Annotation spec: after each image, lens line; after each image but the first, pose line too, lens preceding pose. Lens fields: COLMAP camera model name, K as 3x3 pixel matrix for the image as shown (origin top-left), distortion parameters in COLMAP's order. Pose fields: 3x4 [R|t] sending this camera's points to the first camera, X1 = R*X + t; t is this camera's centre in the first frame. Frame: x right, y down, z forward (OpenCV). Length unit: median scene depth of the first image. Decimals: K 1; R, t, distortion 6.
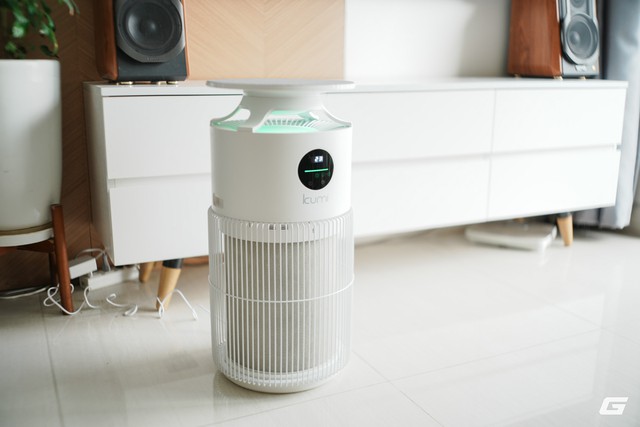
lens RADIAL K [[762.7, 0, 320.0], [0, 762.7, 213.5], [0, 0, 1]] dist [0.126714, -0.009219]
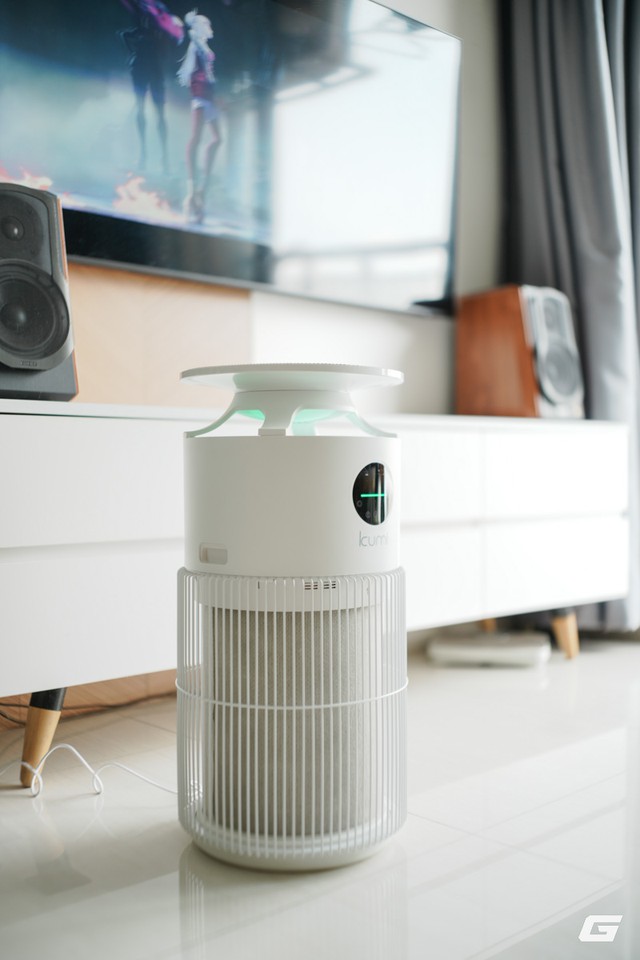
lens RADIAL K [[1144.1, 0, 320.0], [0, 1144.1, 480.0], [0, 0, 1]] dist [0.126714, -0.009219]
pose [[0.957440, -0.017898, 0.288076, -0.260162], [0.076602, 0.978040, -0.193828, 0.092425], [-0.278281, 0.207646, 0.937786, 0.069154]]
